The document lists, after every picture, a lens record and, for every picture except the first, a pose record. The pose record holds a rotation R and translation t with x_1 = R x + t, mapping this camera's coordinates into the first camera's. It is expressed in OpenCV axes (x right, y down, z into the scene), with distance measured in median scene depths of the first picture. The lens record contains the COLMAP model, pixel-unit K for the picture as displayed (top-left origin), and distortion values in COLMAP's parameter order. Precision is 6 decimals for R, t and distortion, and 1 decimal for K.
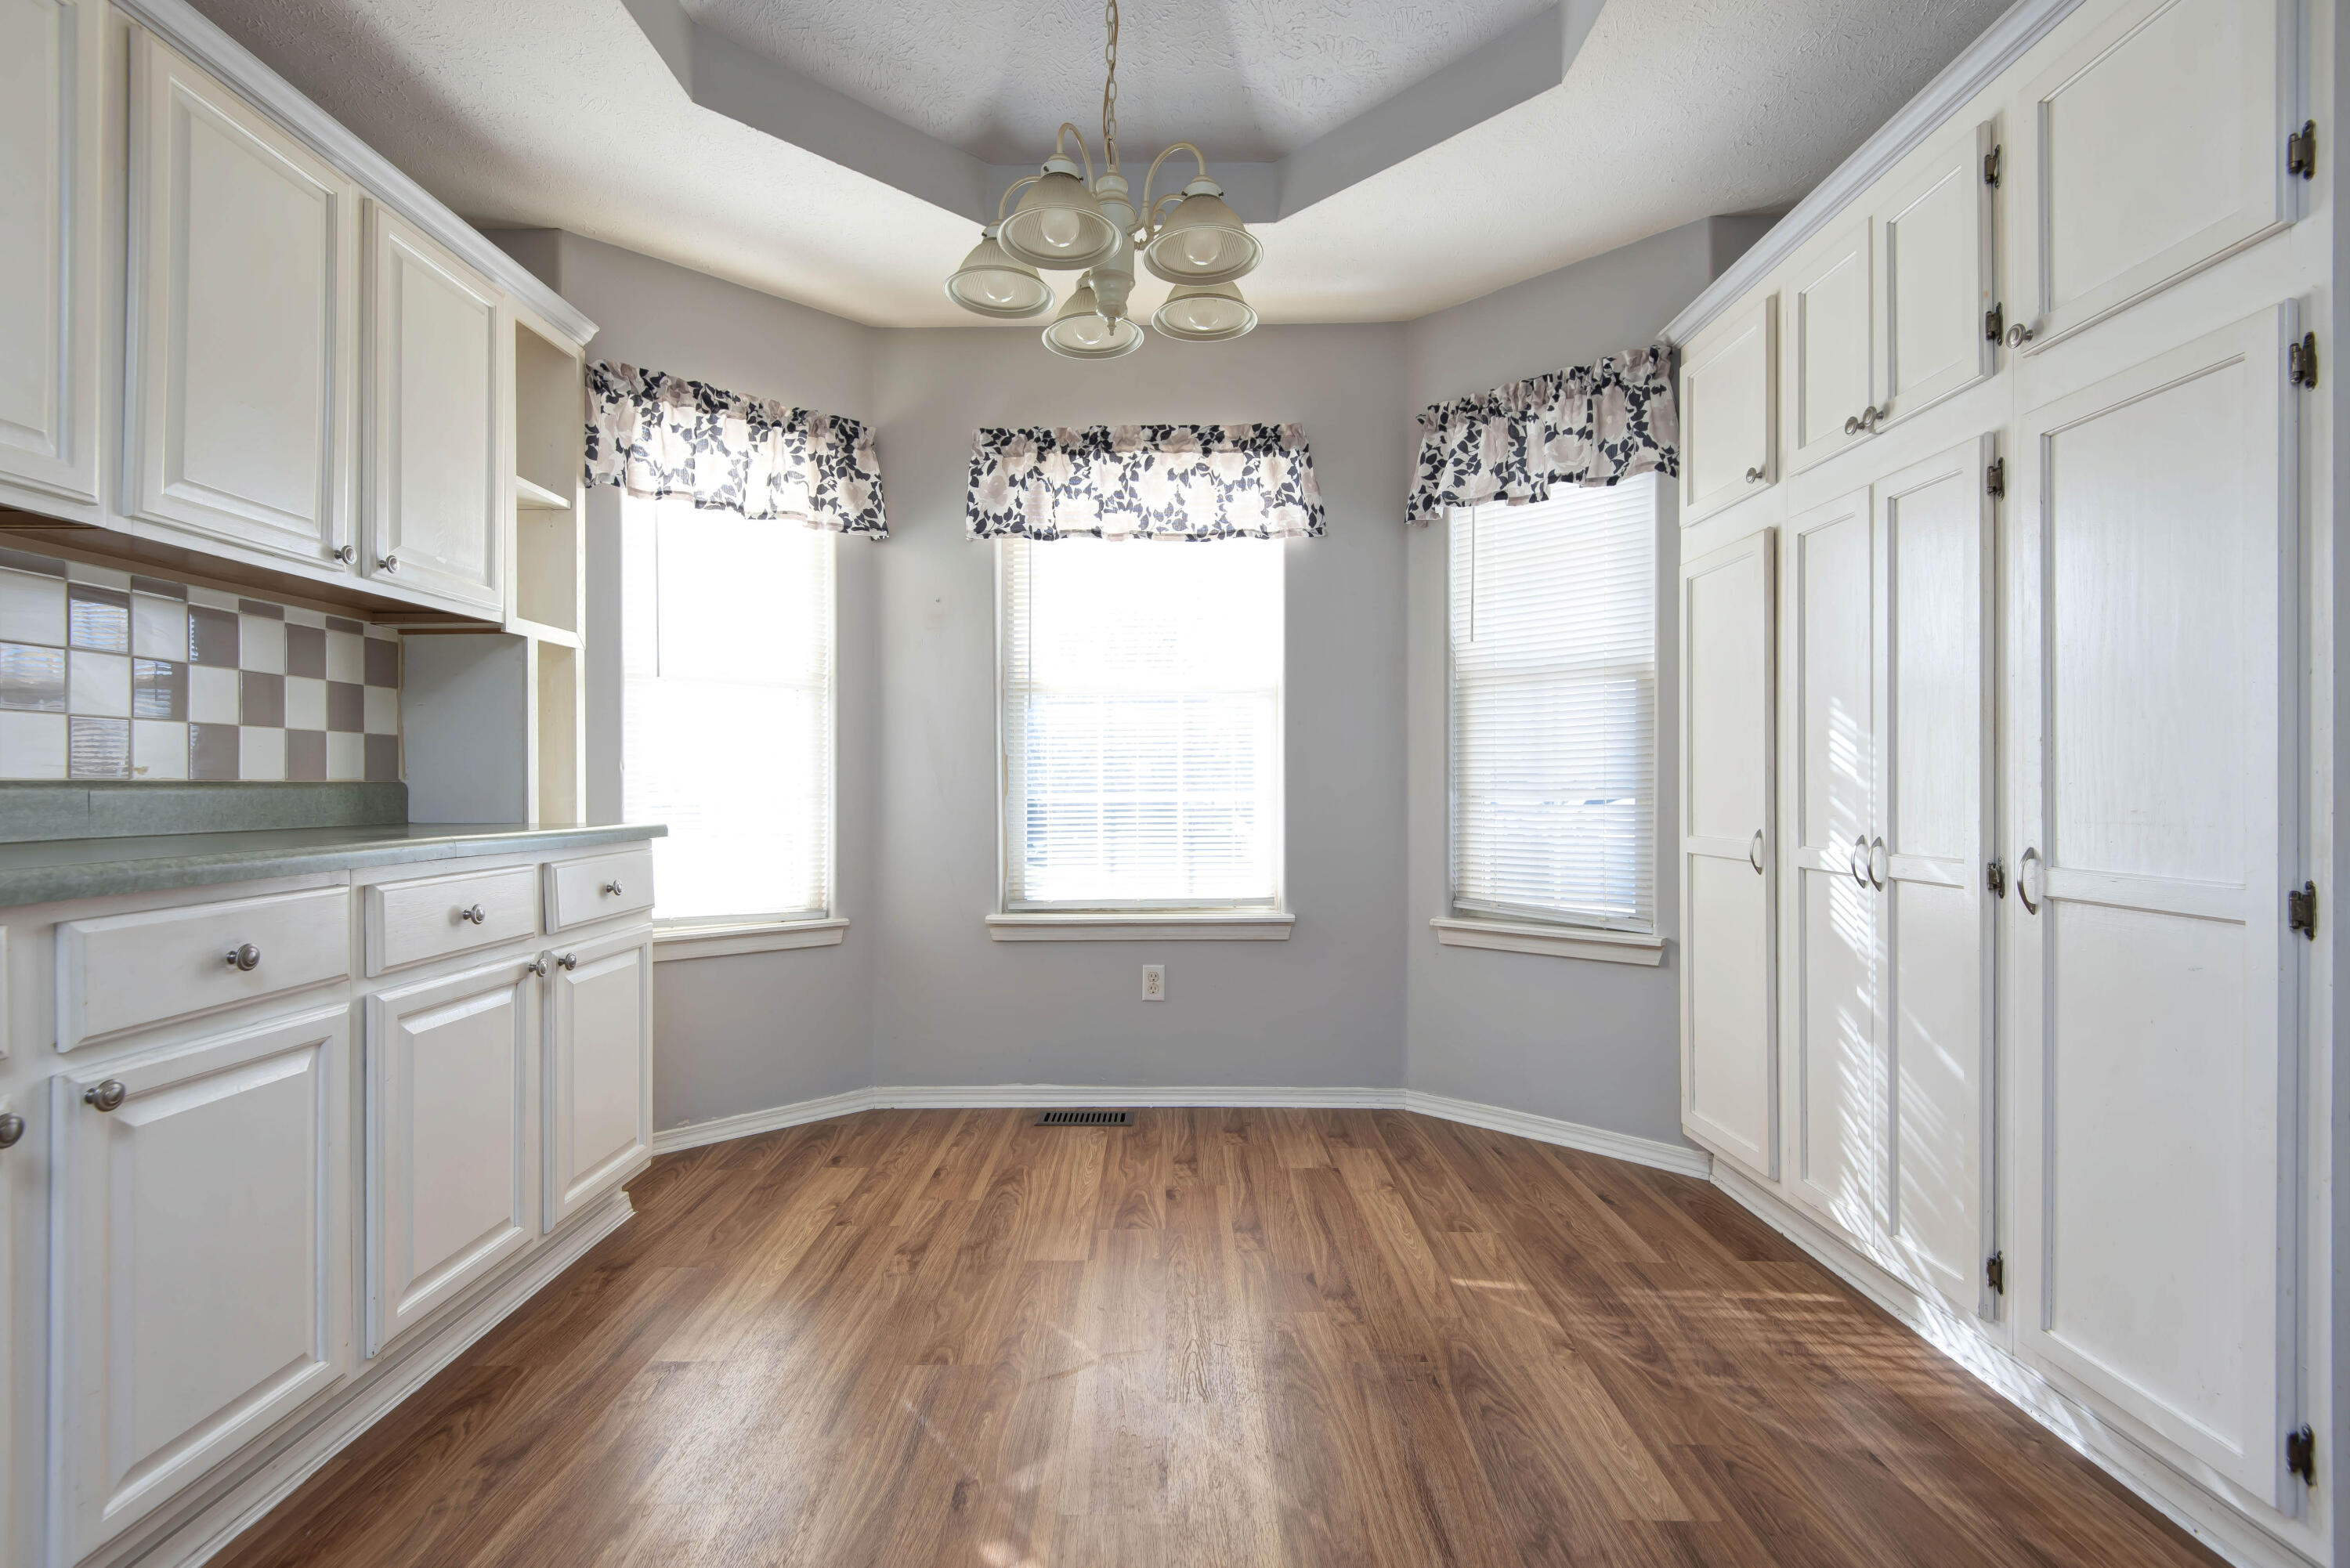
lens RADIAL K [[1076.4, 0, 1161.9], [0, 1076.4, 778.5], [0, 0, 1]] dist [0.023396, -0.011071]
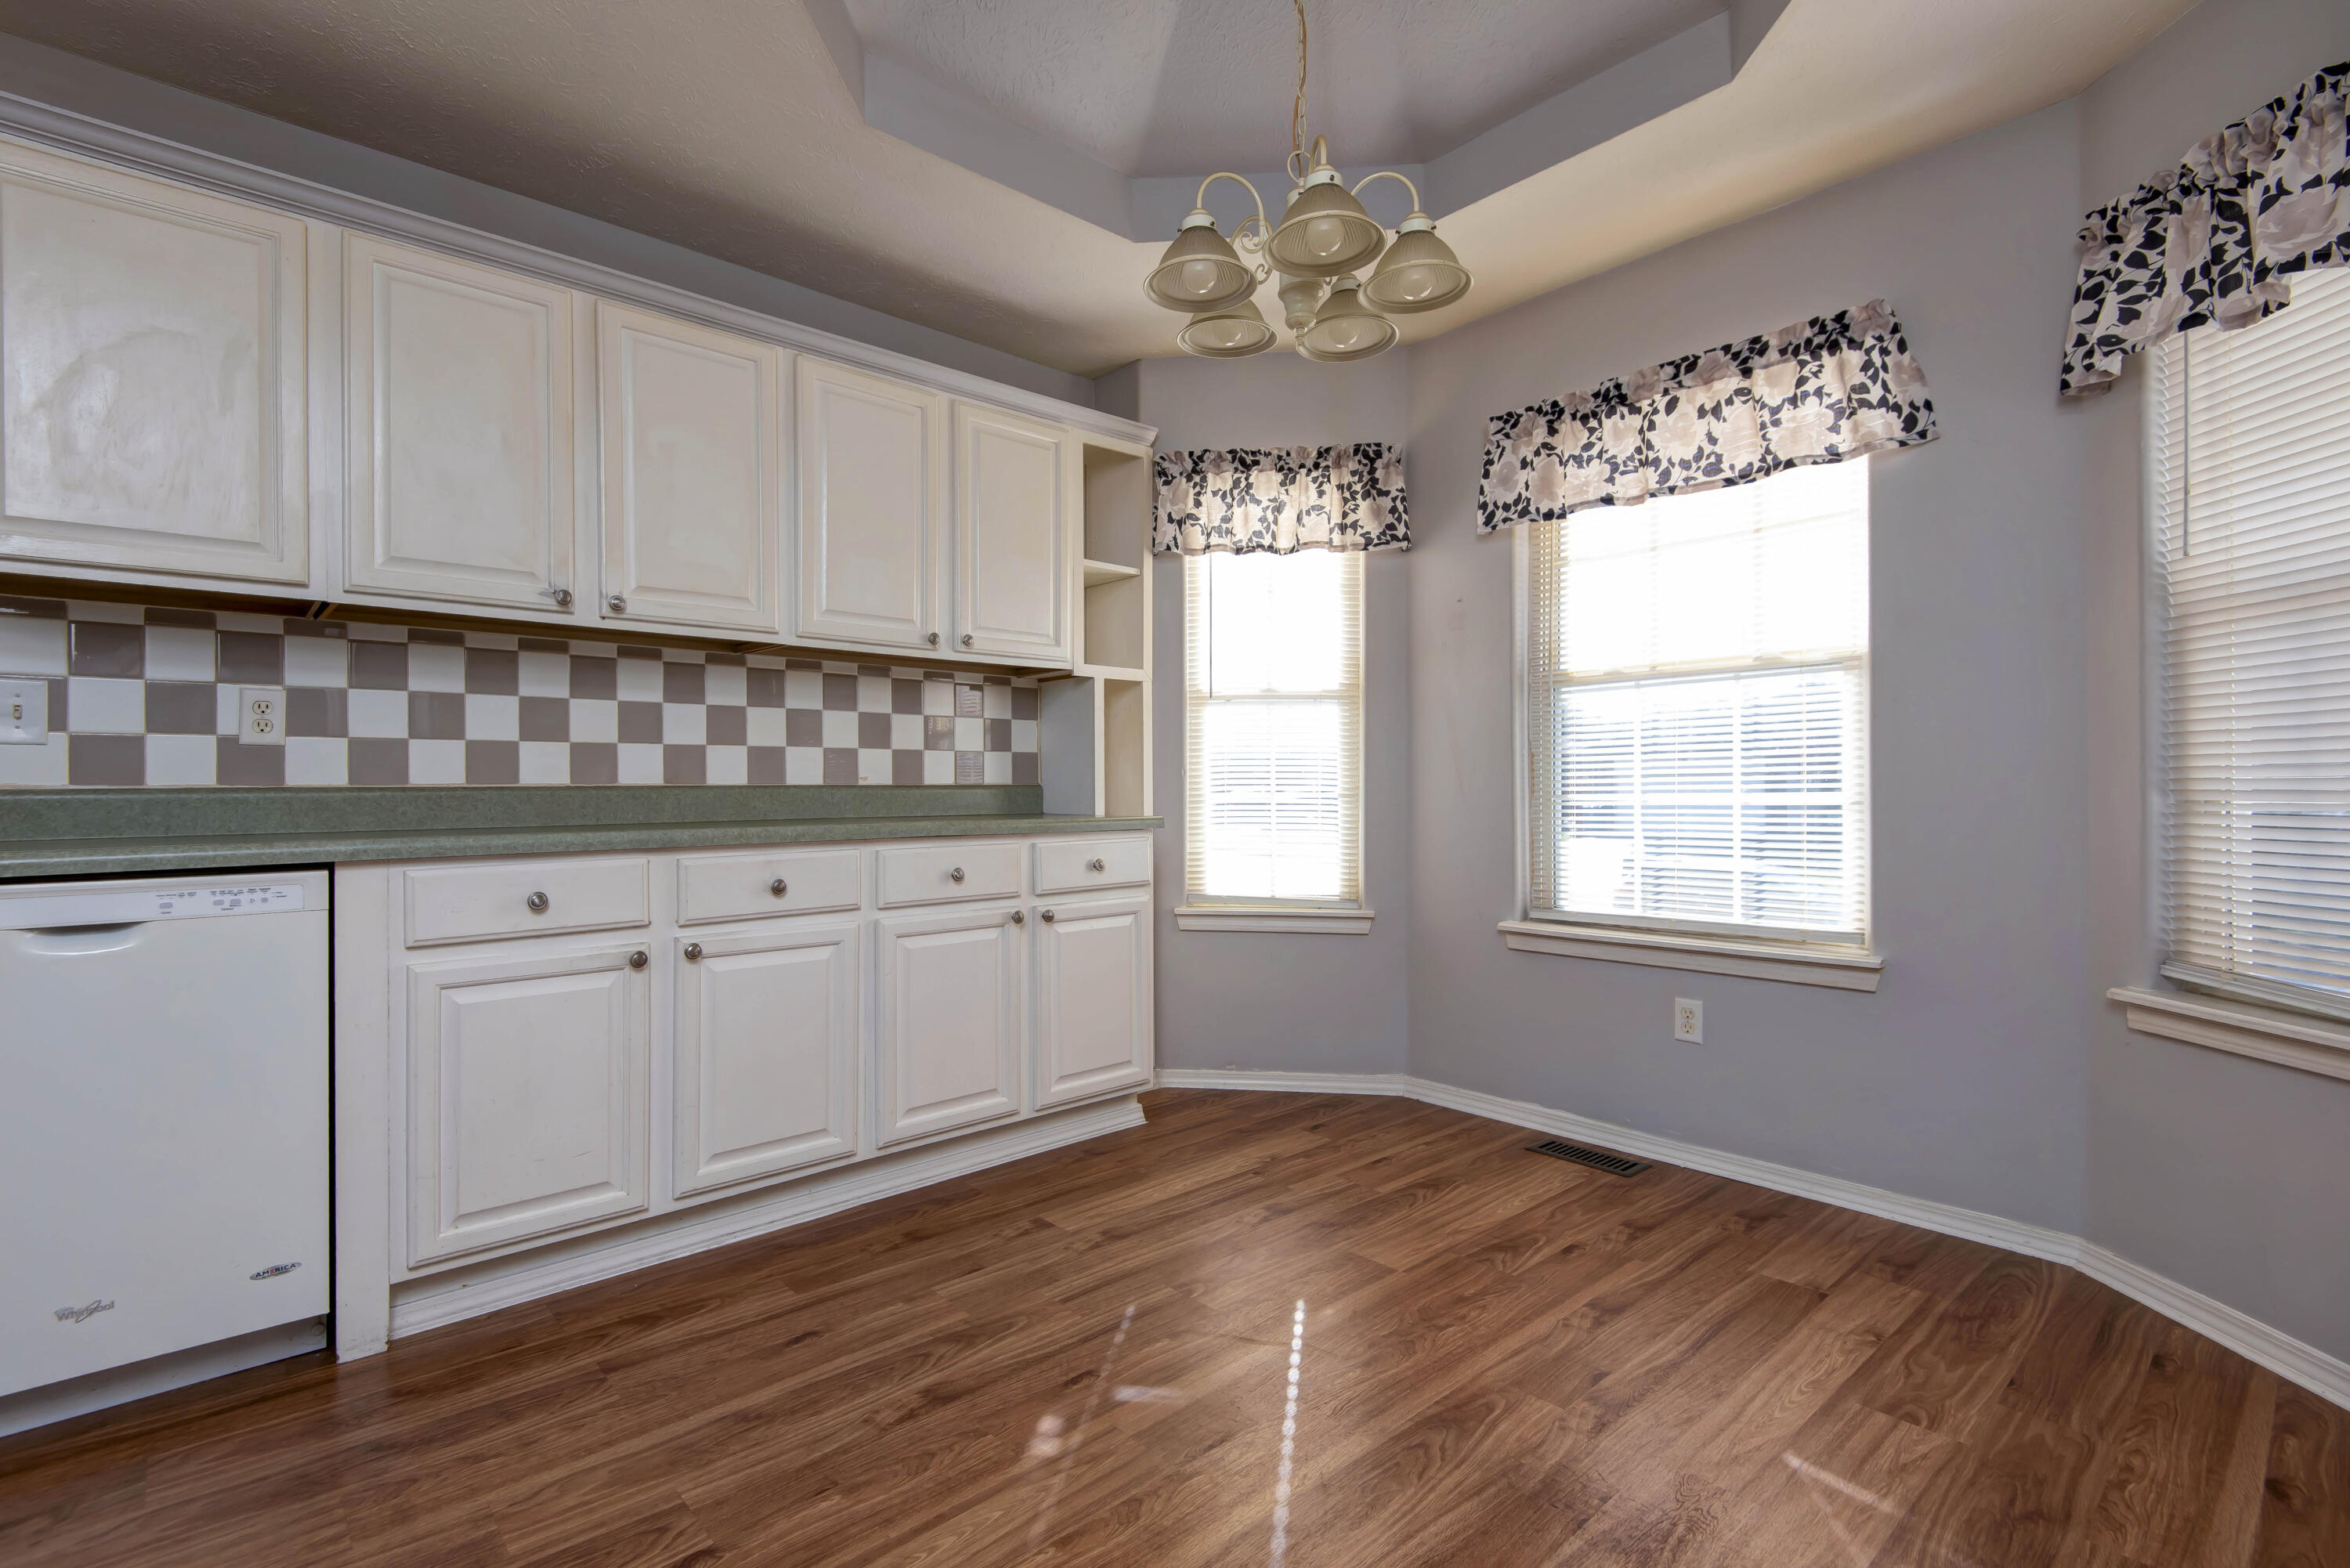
lens RADIAL K [[1076.4, 0, 1138.3], [0, 1076.4, 780.8], [0, 0, 1]] dist [0.023396, -0.011071]
pose [[0.663098, -0.007651, -0.748494, 0.408851], [0.007398, 0.999966, -0.003667, 0.003206], [0.748496, -0.003106, 0.663132, 0.139947]]
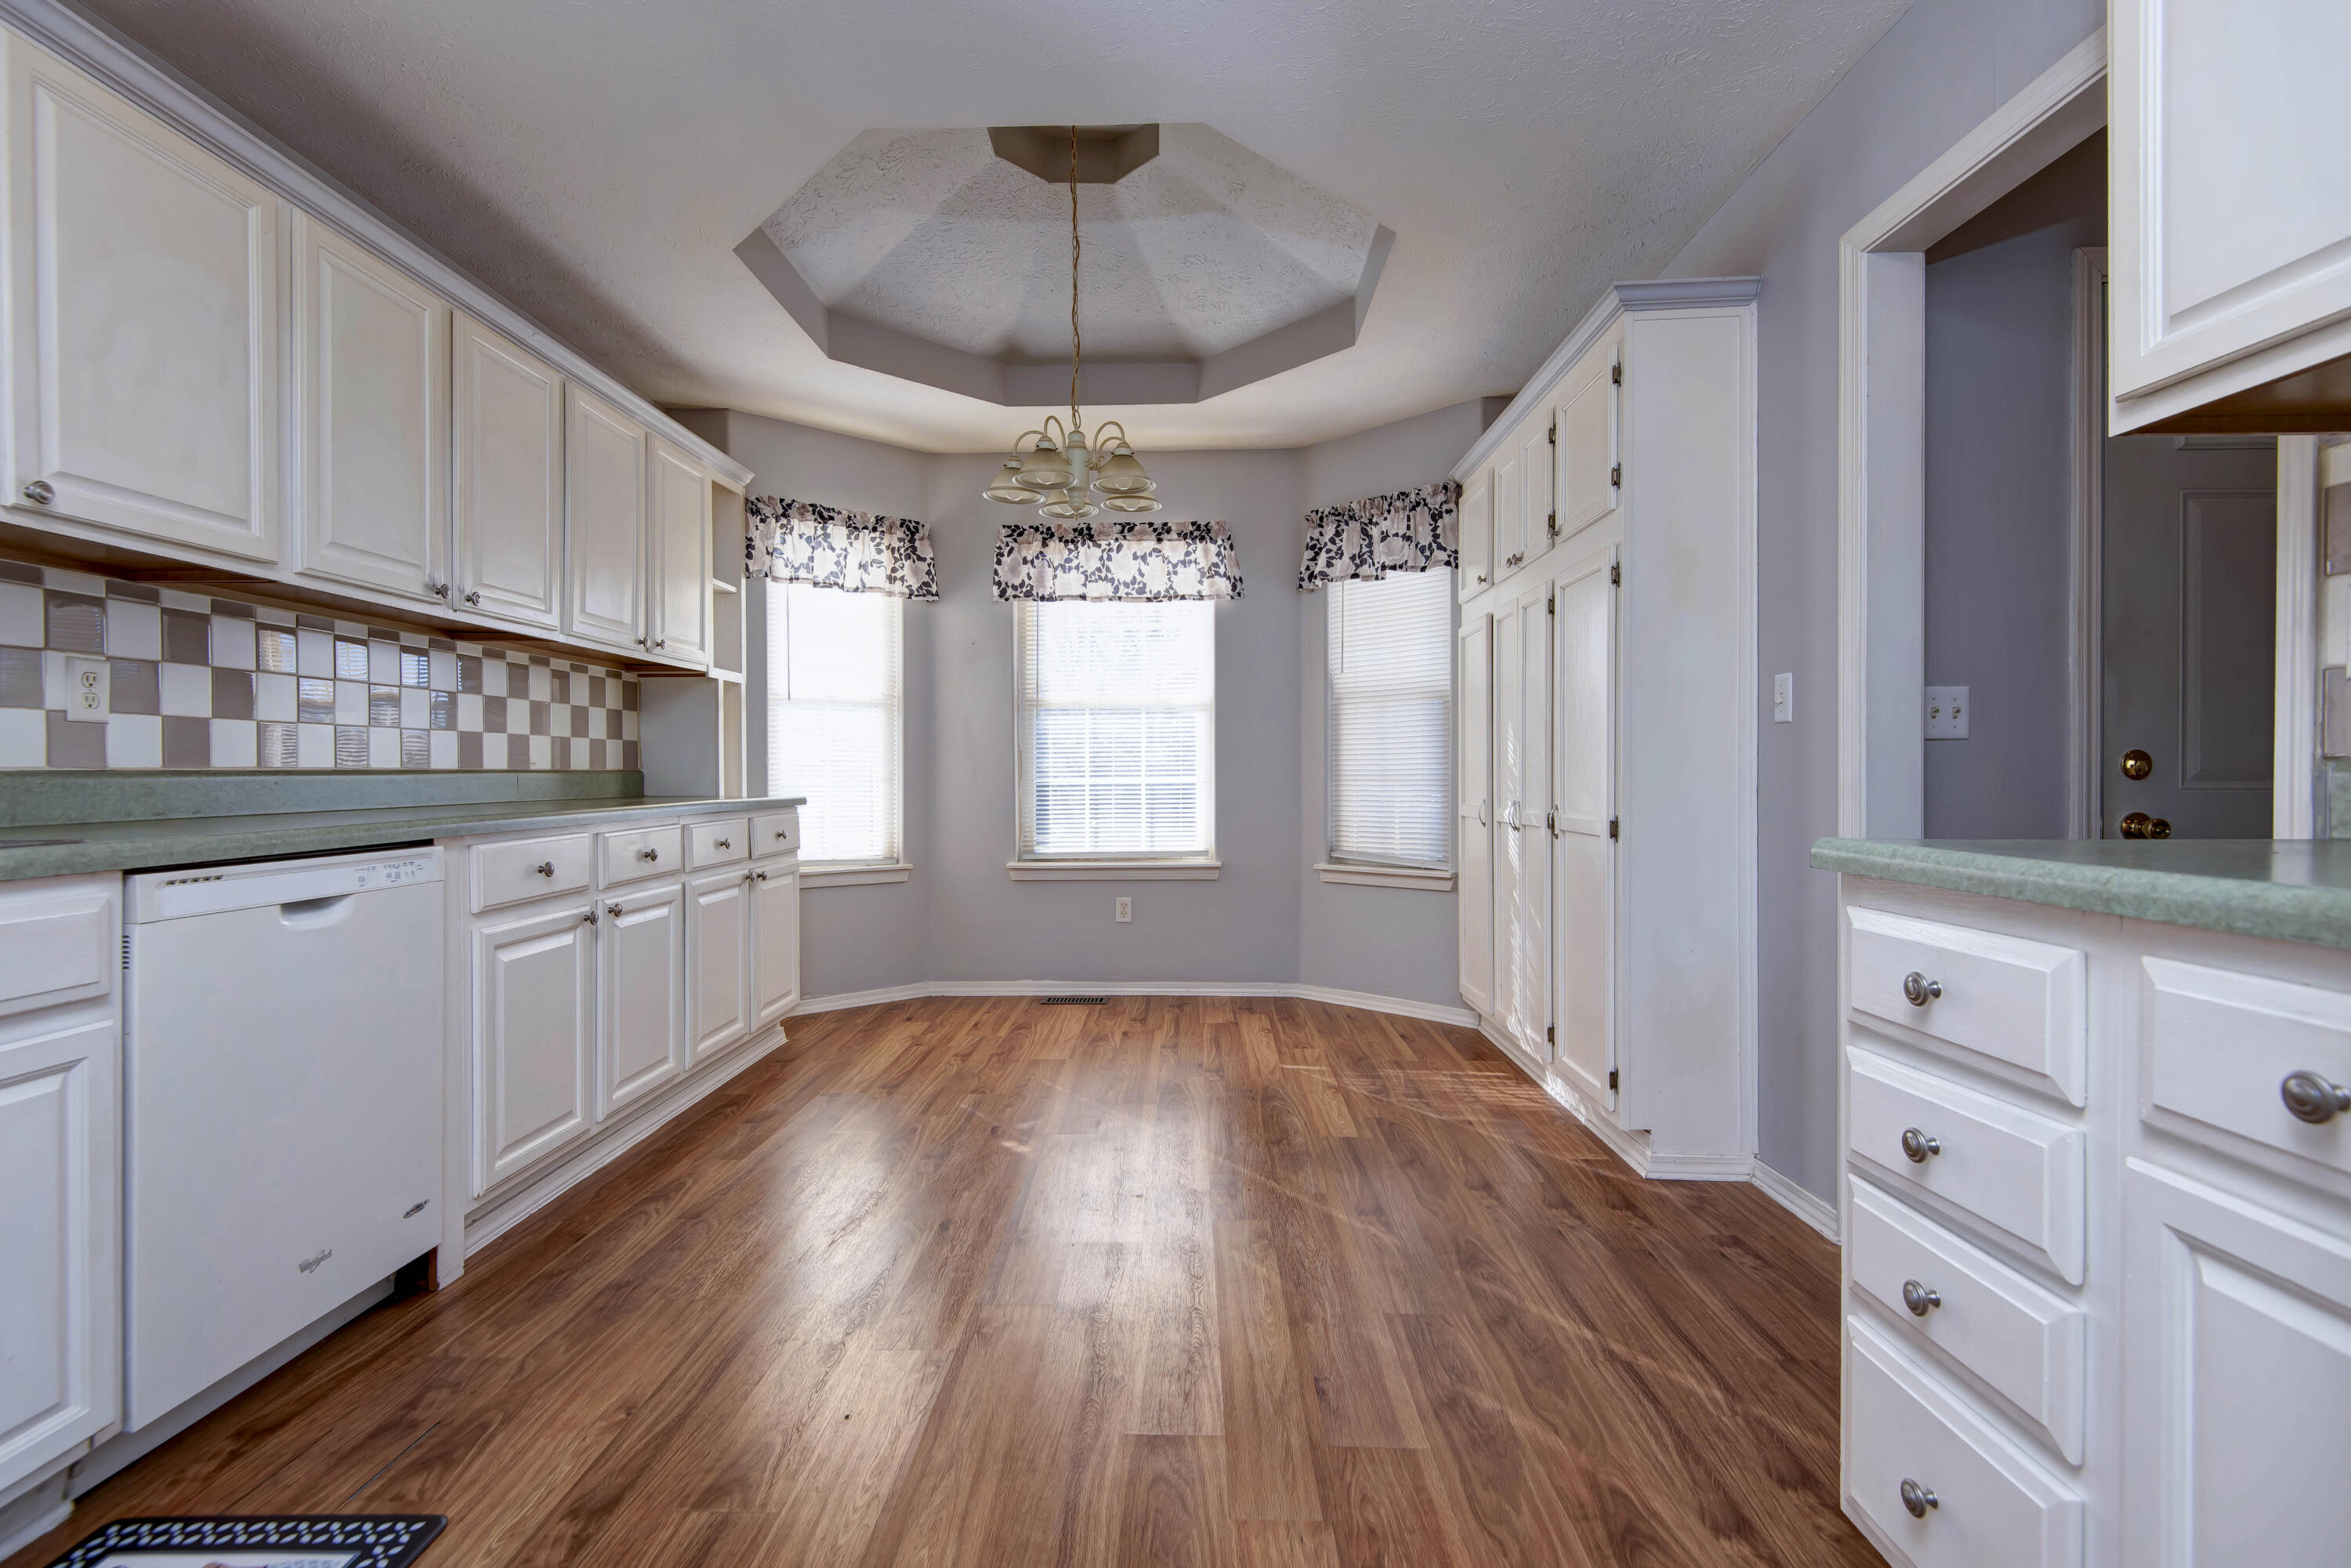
lens RADIAL K [[1076.9, 0, 1165.5], [0, 1076.9, 774.8], [0, 0, 1]] dist [0.023396, -0.011071]
pose [[0.999862, -0.000717, -0.016627, 0.086432], [0.000848, 0.999969, 0.007870, -0.001860], [0.016621, -0.007883, 0.999831, -0.519789]]
